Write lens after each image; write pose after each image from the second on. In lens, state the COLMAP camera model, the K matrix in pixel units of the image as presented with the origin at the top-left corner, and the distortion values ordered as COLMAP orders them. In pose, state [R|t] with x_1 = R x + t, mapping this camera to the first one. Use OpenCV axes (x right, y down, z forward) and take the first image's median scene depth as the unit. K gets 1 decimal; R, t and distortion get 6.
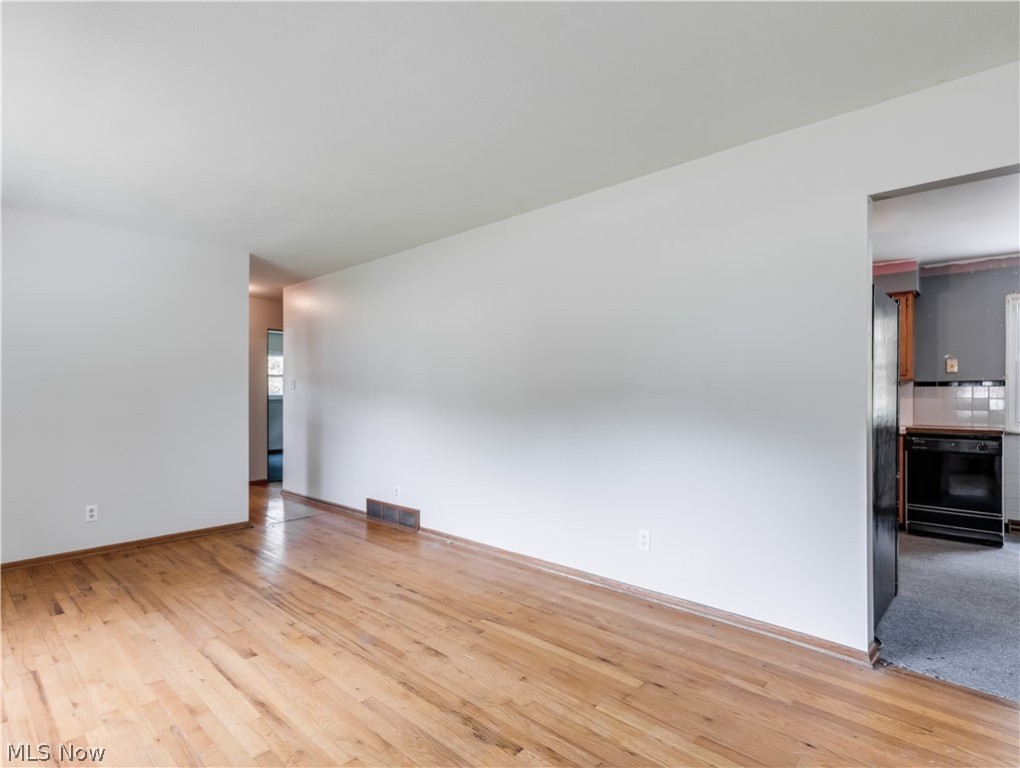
lens RADIAL K [[529.4, 0, 510.3], [0, 529.4, 392.8], [0, 0, 1]] dist [0.011719, -0.001276]
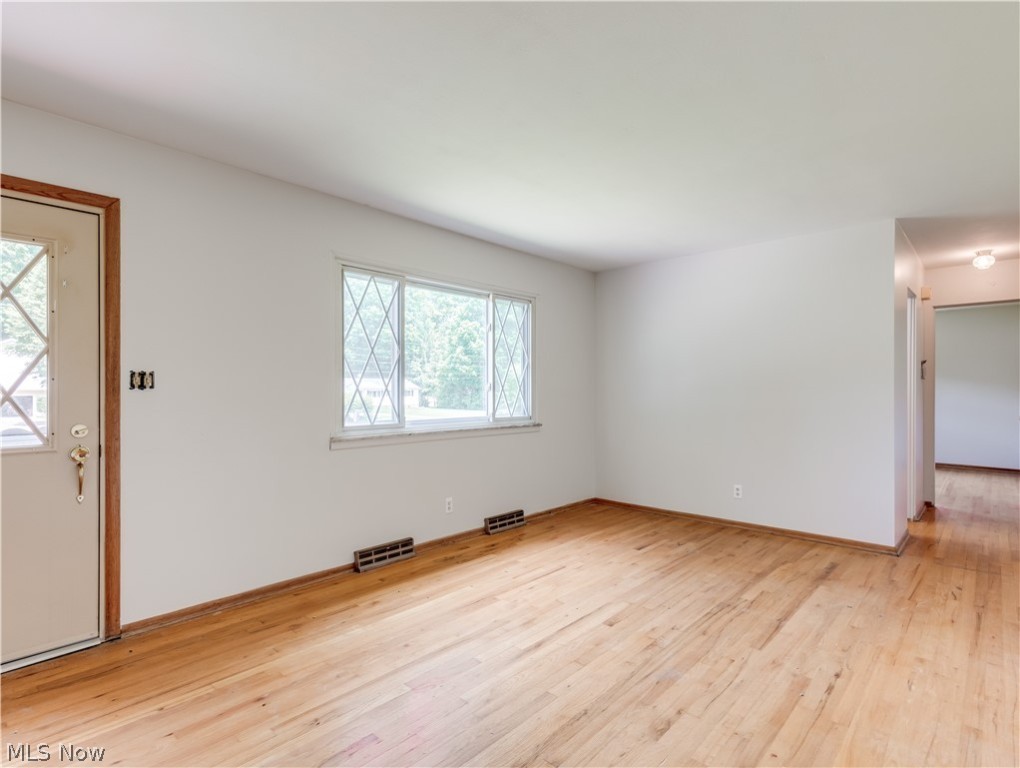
lens RADIAL K [[529.4, 0, 501.4], [0, 529.4, 389.6], [0, 0, 1]] dist [0.011719, -0.001276]
pose [[0.002654, 0.001933, -0.999995, 0.497585], [-0.000939, 0.999998, 0.001931, -0.002342], [0.999996, 0.000934, 0.002656, 0.607100]]
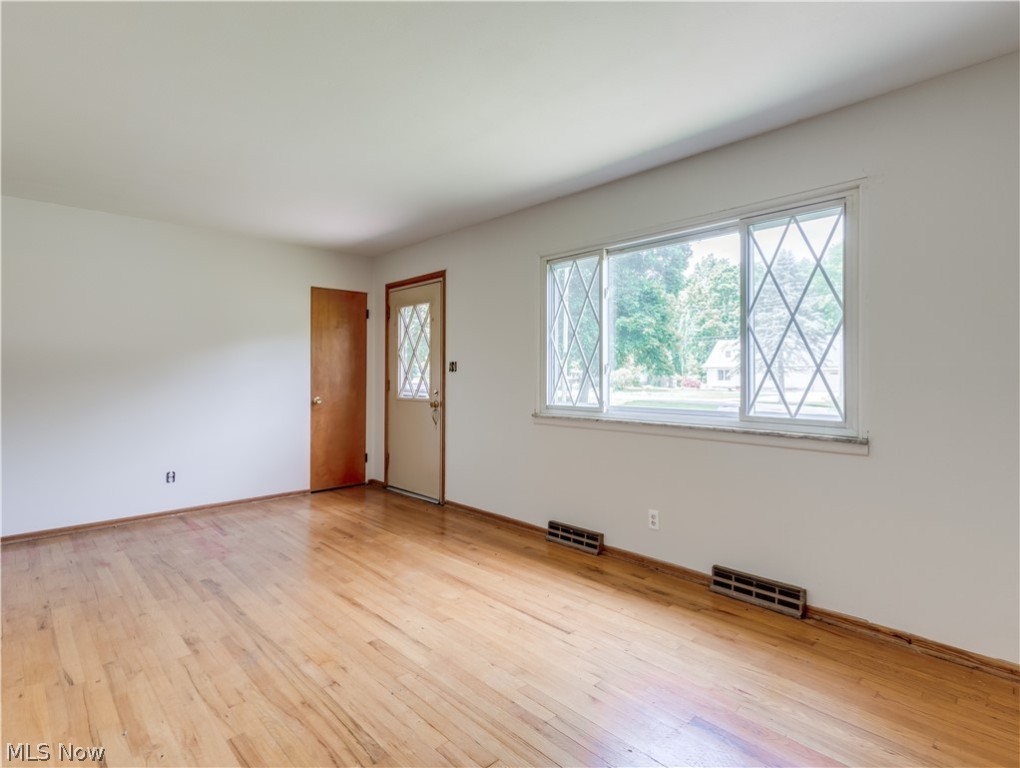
lens RADIAL K [[529.4, 0, 513.7], [0, 529.4, 364.8], [0, 0, 1]] dist [0.011719, -0.001276]
pose [[-0.998470, 0.005273, 0.055041, -0.628902], [0.004538, 0.999899, -0.013471, 0.000532], [-0.055106, -0.013201, -0.998393, 1.547084]]
